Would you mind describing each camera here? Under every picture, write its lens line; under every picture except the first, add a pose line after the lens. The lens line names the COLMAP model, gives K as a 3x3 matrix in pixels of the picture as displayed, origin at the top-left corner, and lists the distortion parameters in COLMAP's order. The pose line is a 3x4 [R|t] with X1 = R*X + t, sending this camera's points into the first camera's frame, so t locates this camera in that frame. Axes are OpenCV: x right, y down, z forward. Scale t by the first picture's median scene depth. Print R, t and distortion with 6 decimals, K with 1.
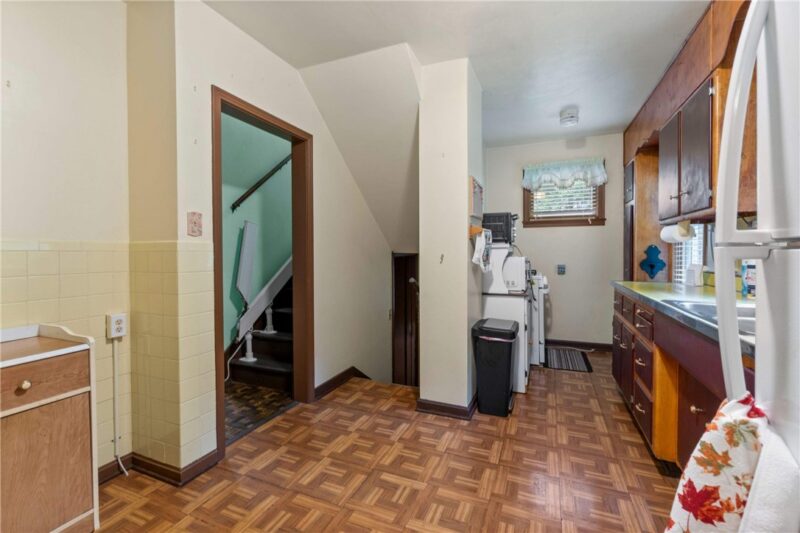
lens RADIAL K [[352.2, 0, 398.6], [0, 352.2, 257.7], [0, 0, 1]] dist [0.001334, 0.000320]
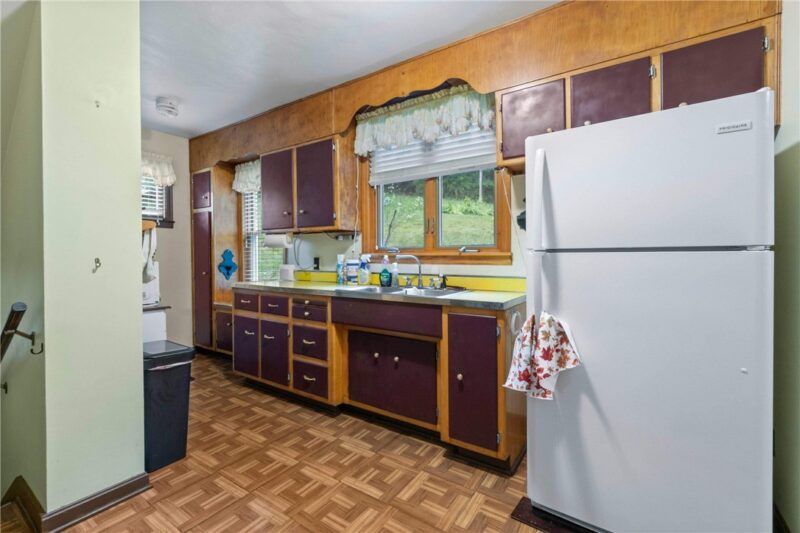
lens RADIAL K [[352.2, 0, 398.6], [0, 352.2, 257.7], [0, 0, 1]] dist [0.001334, 0.000320]
pose [[0.193713, -0.001964, 0.981056, -0.404933], [0.016461, 0.999864, -0.001248, 0.000232], [-0.980920, 0.016391, 0.193719, 0.351927]]
